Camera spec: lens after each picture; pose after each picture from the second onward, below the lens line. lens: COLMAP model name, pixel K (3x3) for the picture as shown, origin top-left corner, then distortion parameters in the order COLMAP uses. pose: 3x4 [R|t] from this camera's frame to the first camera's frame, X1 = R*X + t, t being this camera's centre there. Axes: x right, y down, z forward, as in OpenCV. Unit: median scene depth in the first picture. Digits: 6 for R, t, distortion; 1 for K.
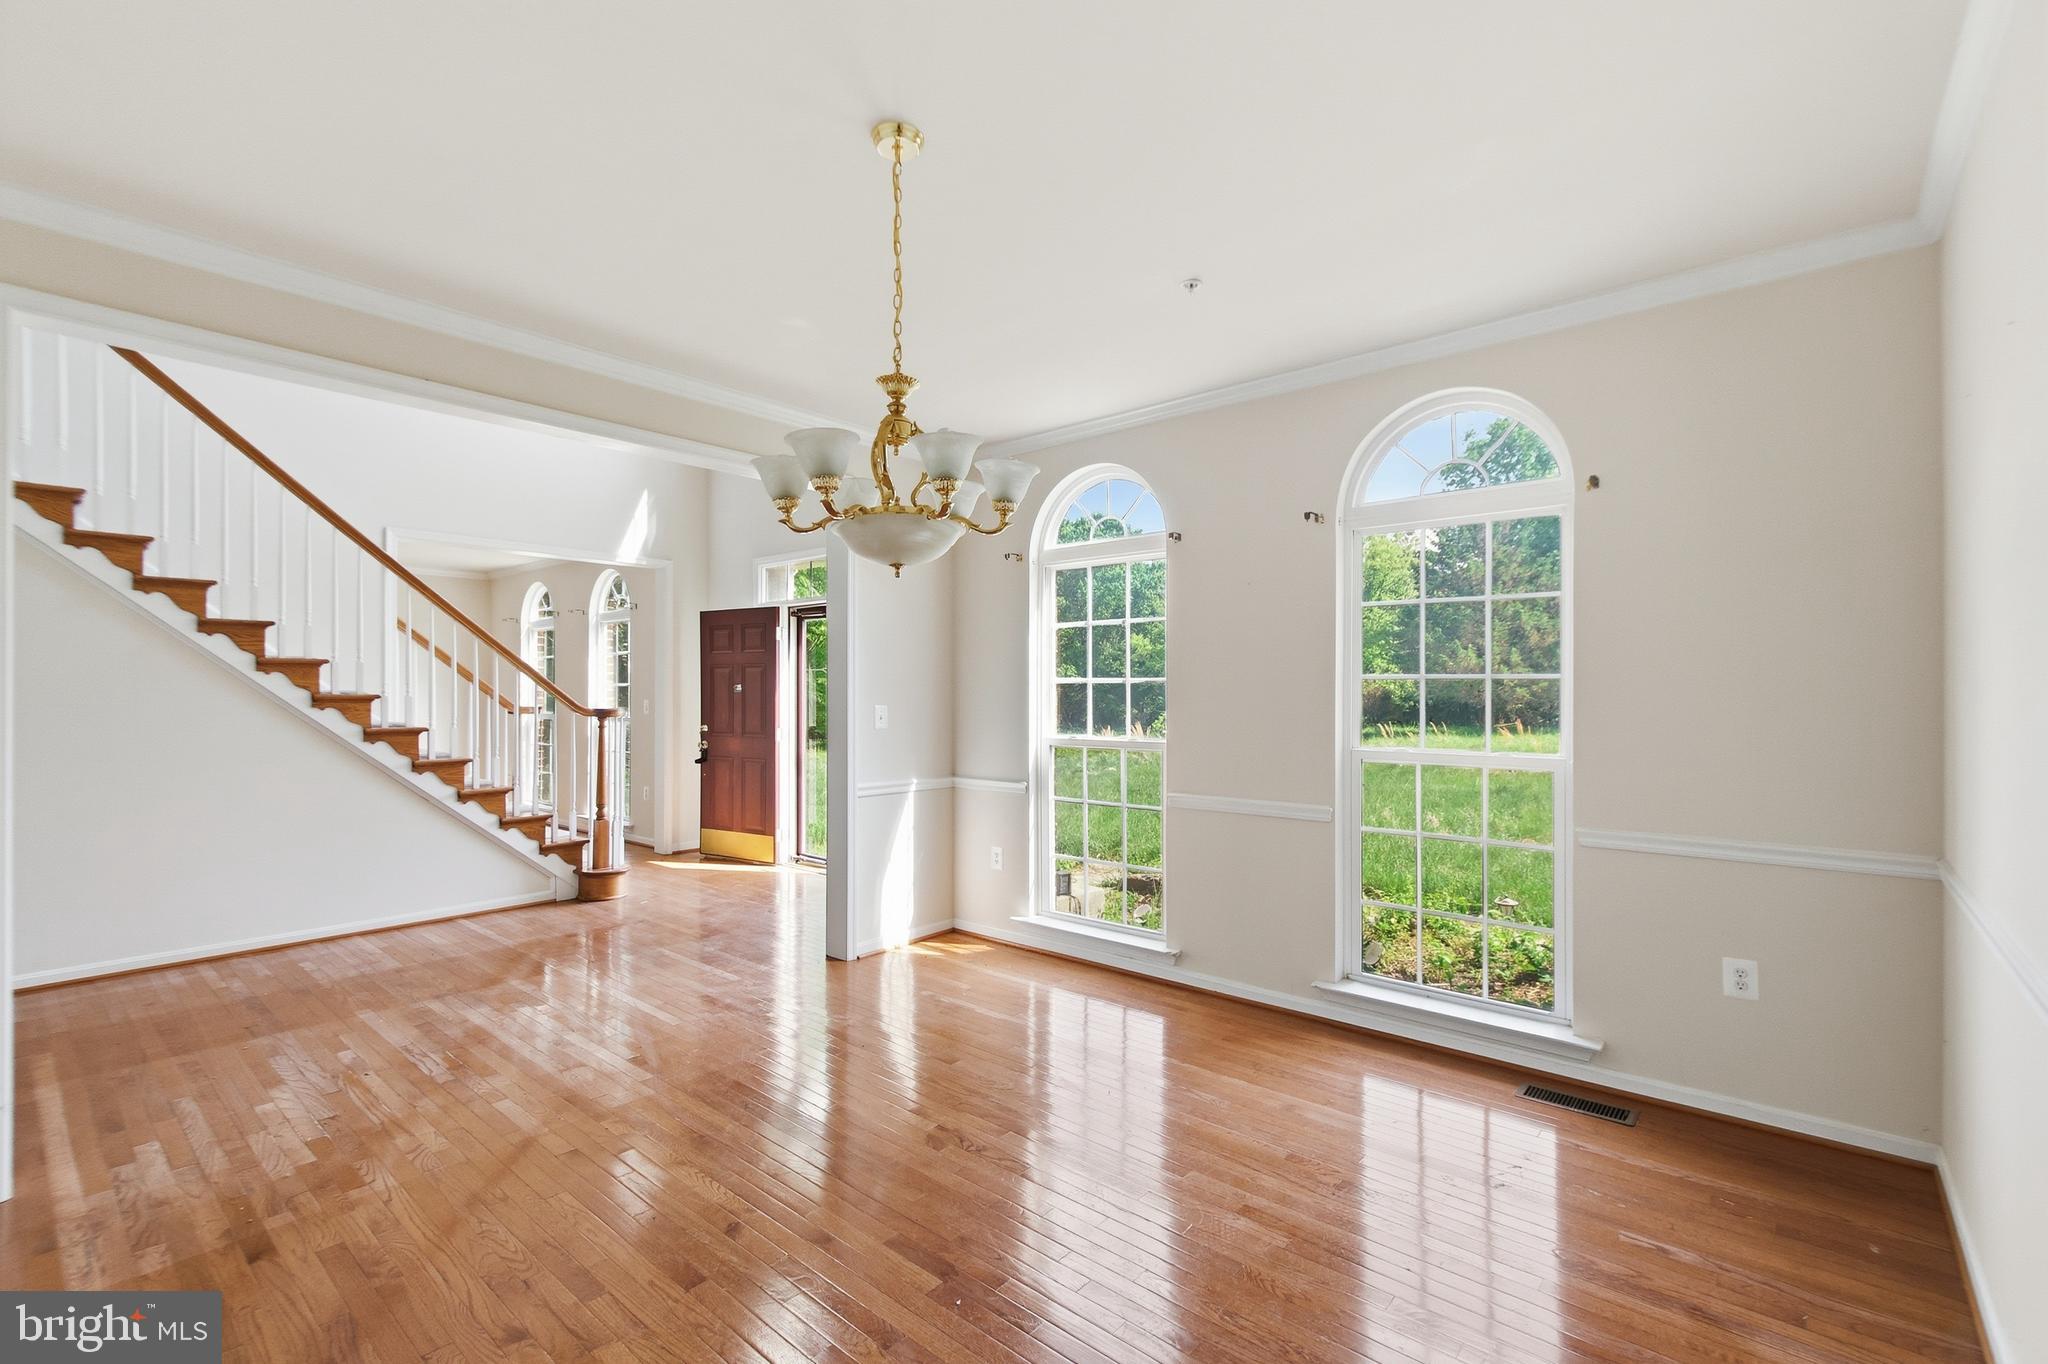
lens RADIAL K [[879.2, 0, 1033.2], [0, 879.2, 687.9], [0, 0, 1]] dist [0.000764, 0.000005]
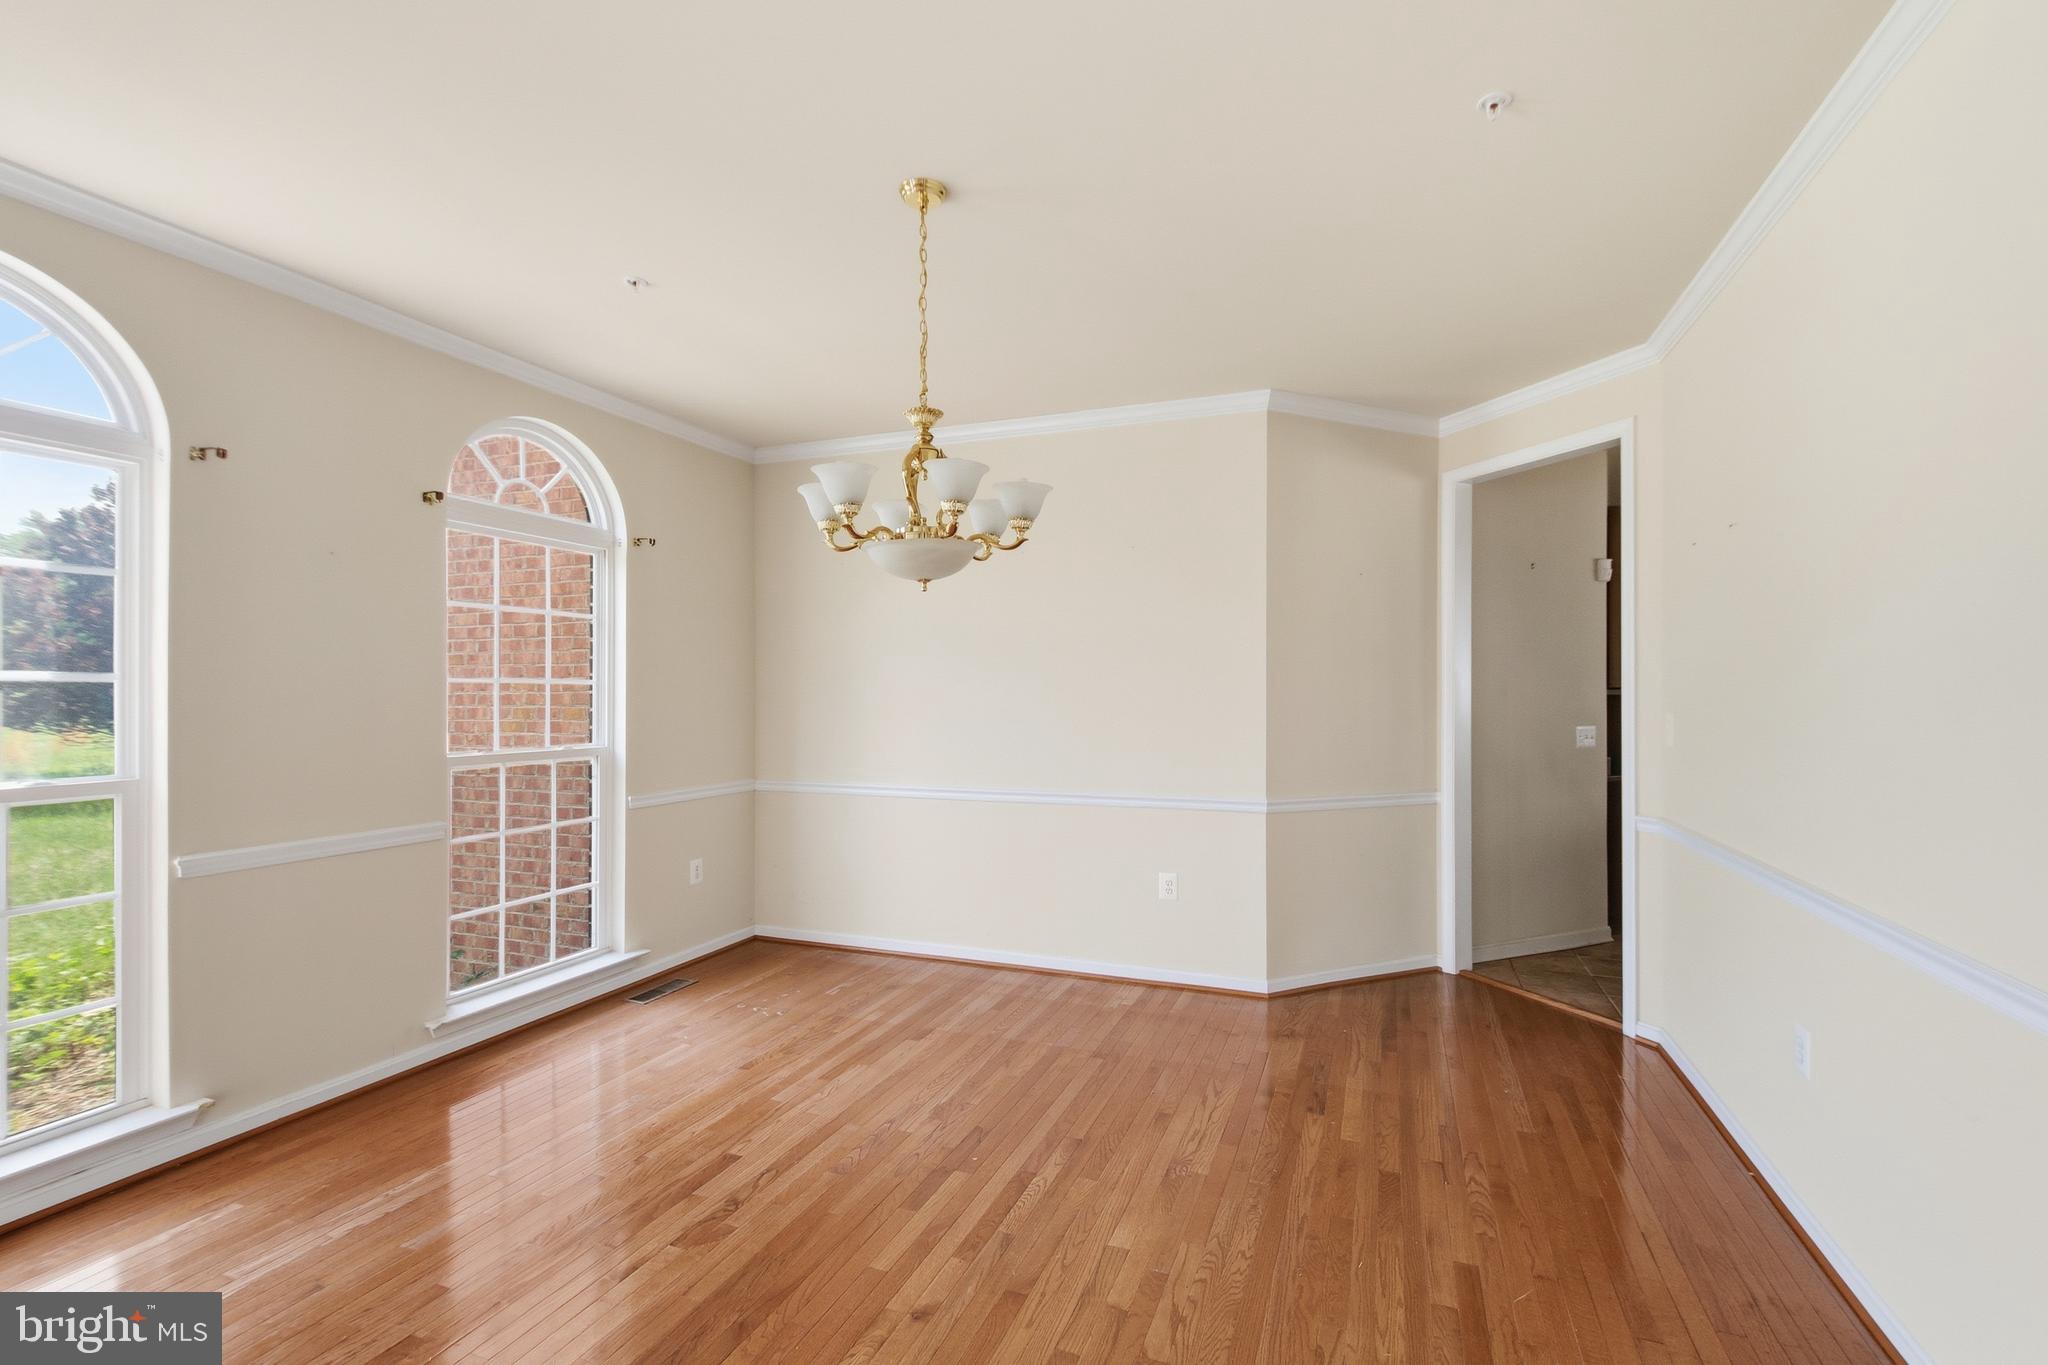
lens RADIAL K [[923.0, 0, 1030.4], [0, 923.0, 690.2], [0, 0, 1]] dist [0.019773, 0.000185]
pose [[-0.321630, 0.002200, 0.946863, -1.013015], [-0.004962, 0.999980, -0.004009, -0.000369], [-0.946853, -0.005988, -0.321612, 0.970150]]
